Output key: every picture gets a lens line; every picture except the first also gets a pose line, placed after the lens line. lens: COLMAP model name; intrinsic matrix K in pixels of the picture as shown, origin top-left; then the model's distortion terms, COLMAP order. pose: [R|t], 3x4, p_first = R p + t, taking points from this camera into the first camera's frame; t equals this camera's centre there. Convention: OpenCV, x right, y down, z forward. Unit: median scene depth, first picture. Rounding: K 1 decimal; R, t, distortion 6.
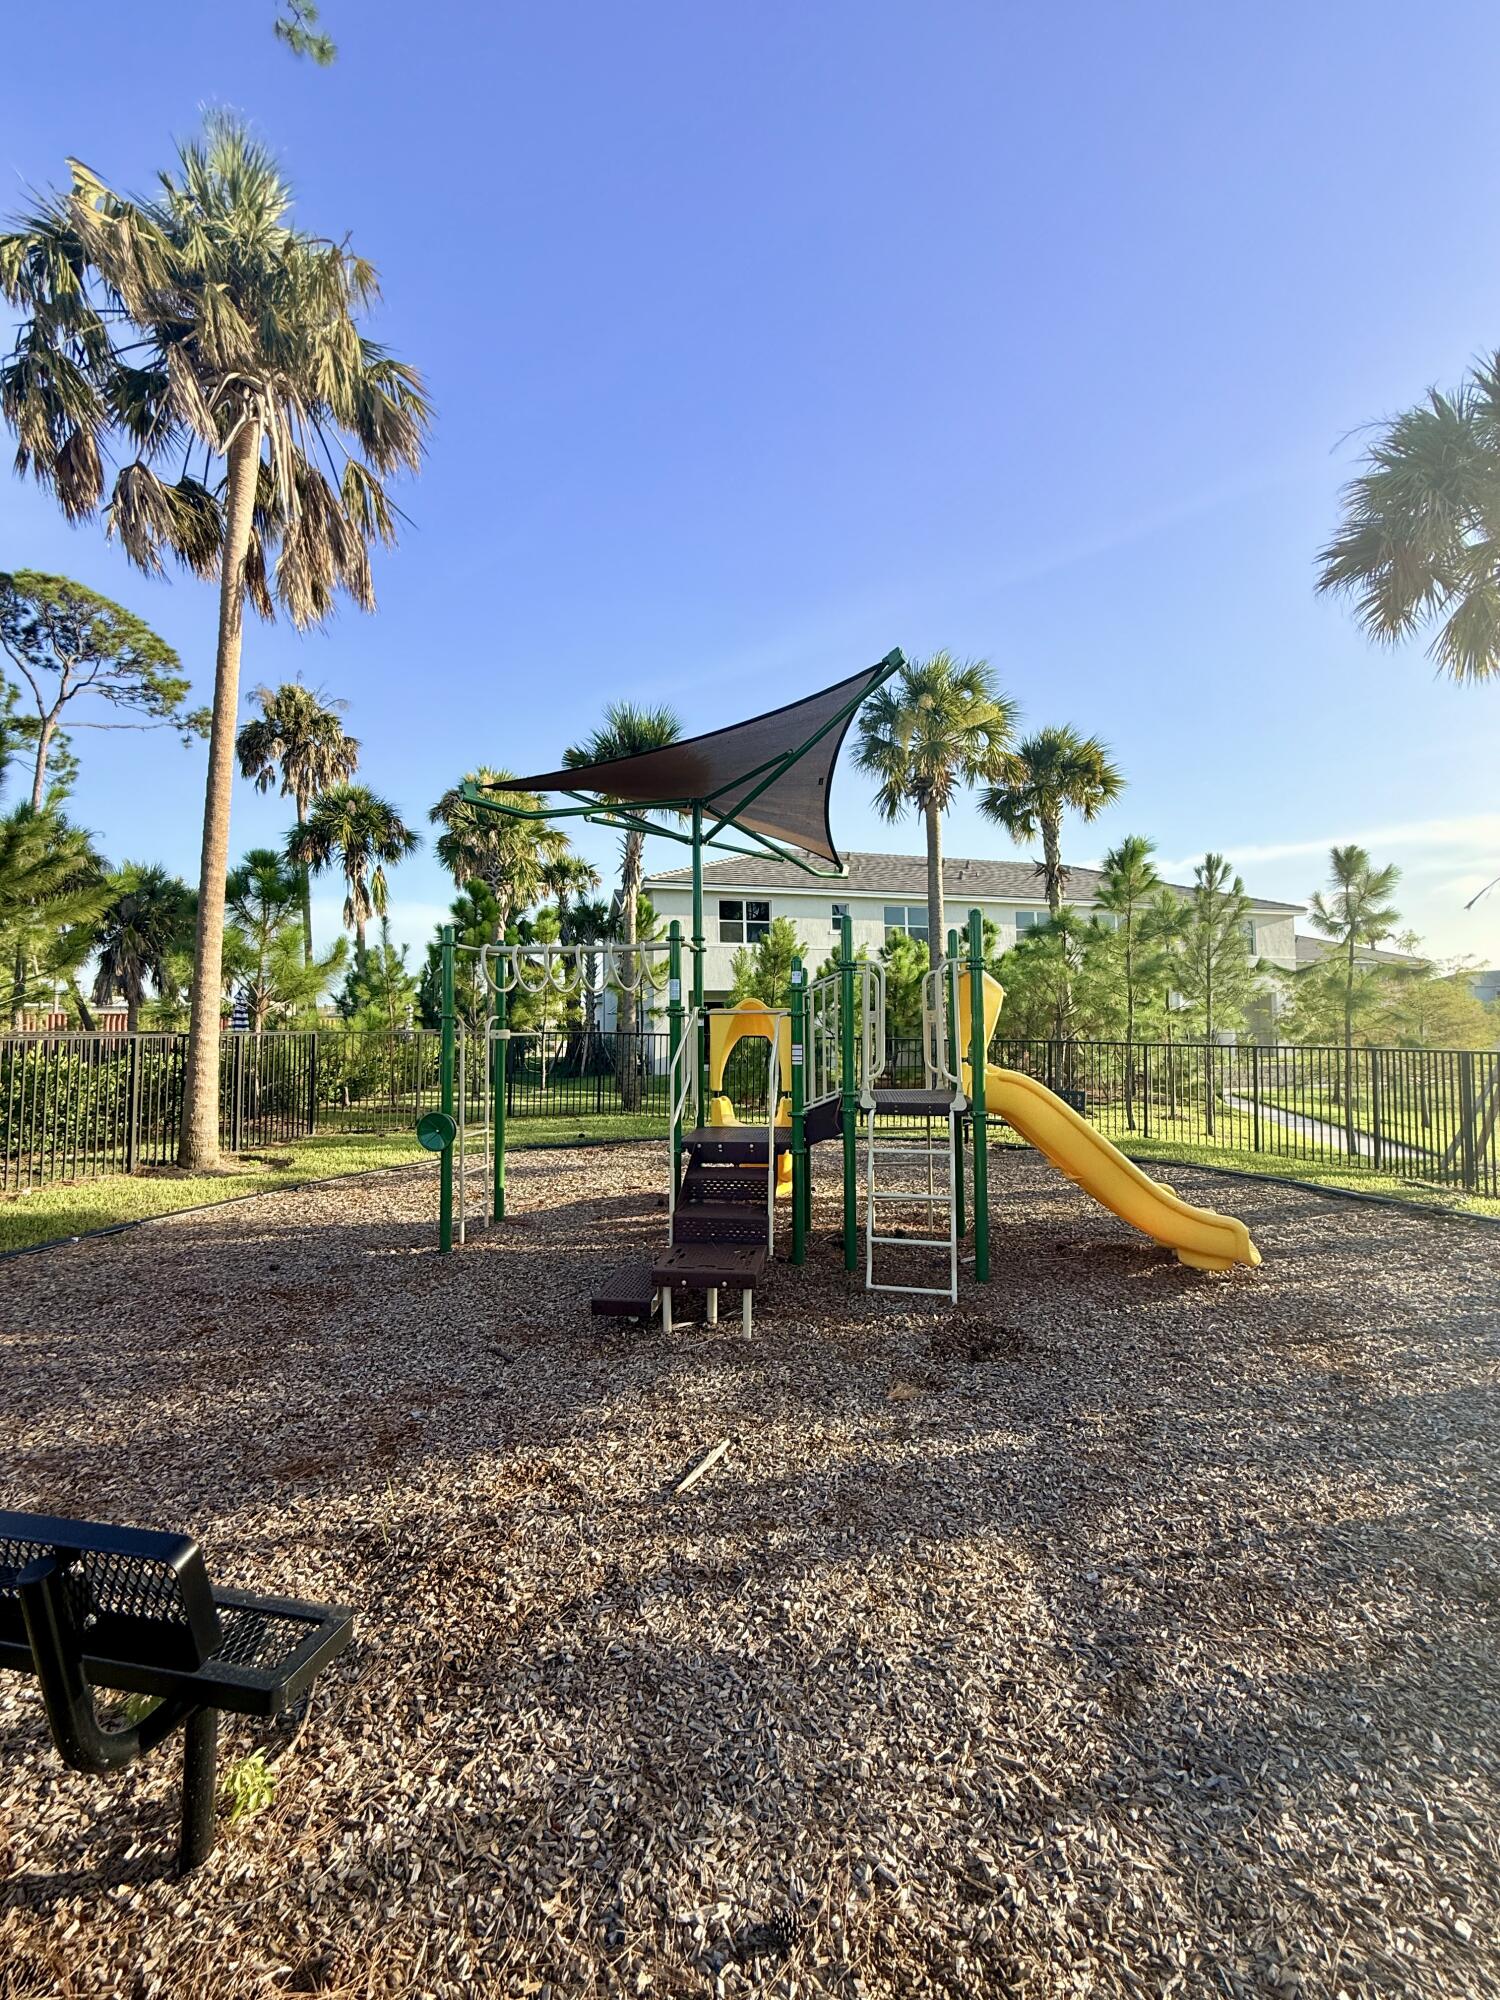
lens RADIAL K [[801.7, 0, 750.0], [0, 801.7, 1000.0], [0, 0, 1]] dist [-0.001496, -0.000009]
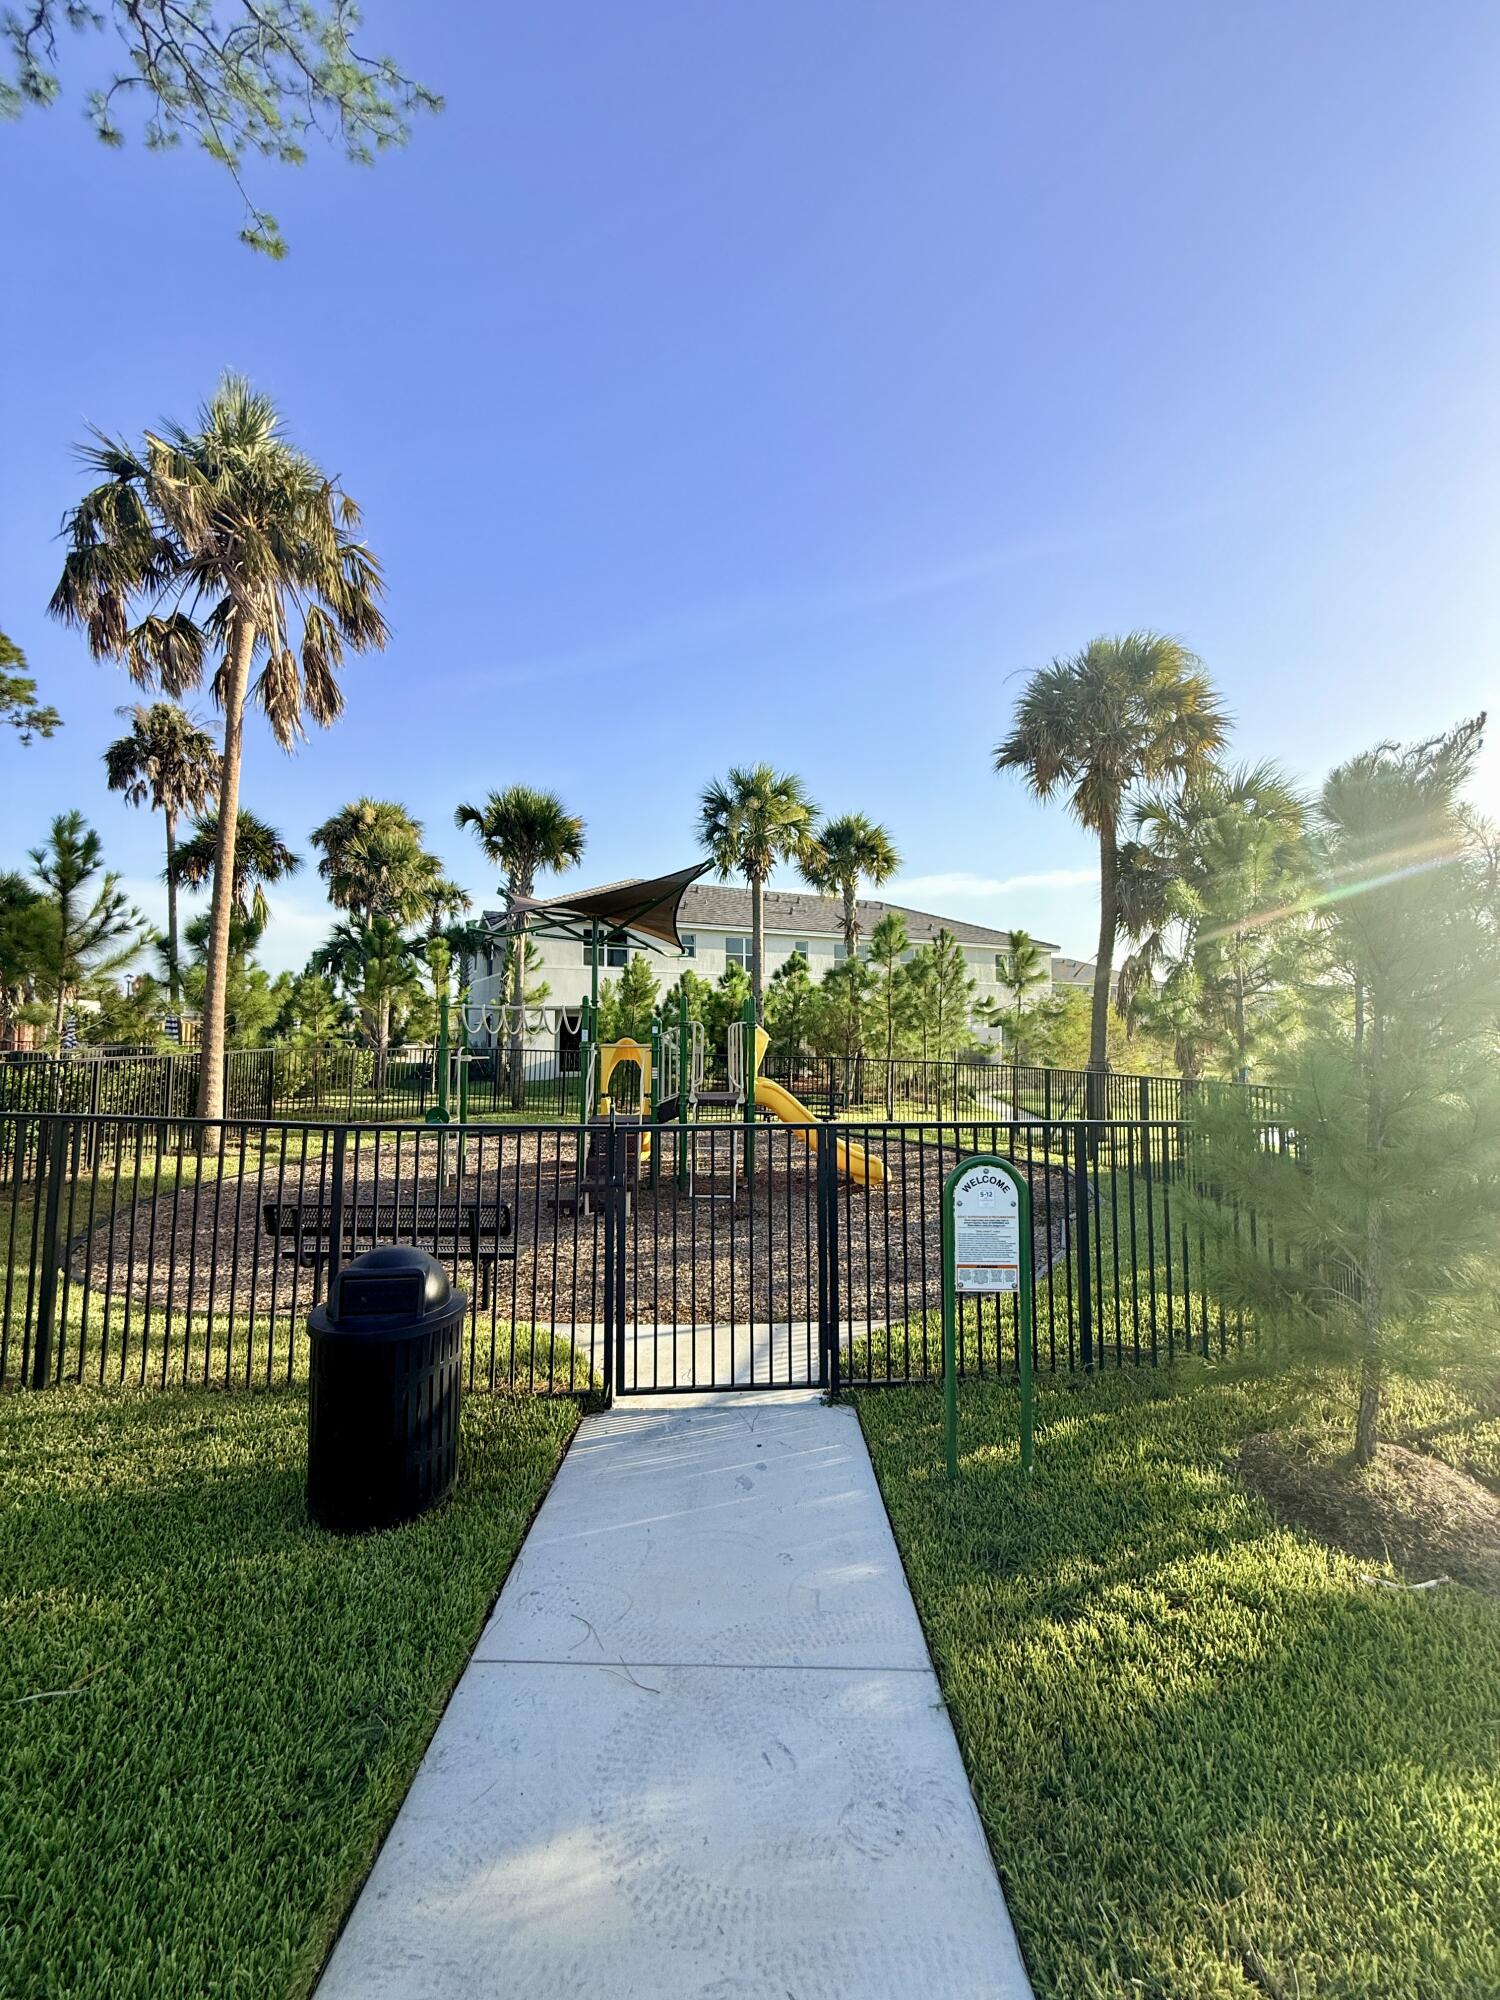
lens RADIAL K [[801.7, 0, 750.0], [0, 801.7, 1000.0], [0, 0, 1]] dist [-0.001496, -0.000009]
pose [[0.982641, 0.018087, 0.184631, -0.024186], [-0.017350, 0.999834, -0.005606, -0.032701], [-0.184702, 0.002305, 0.982792, -0.293617]]
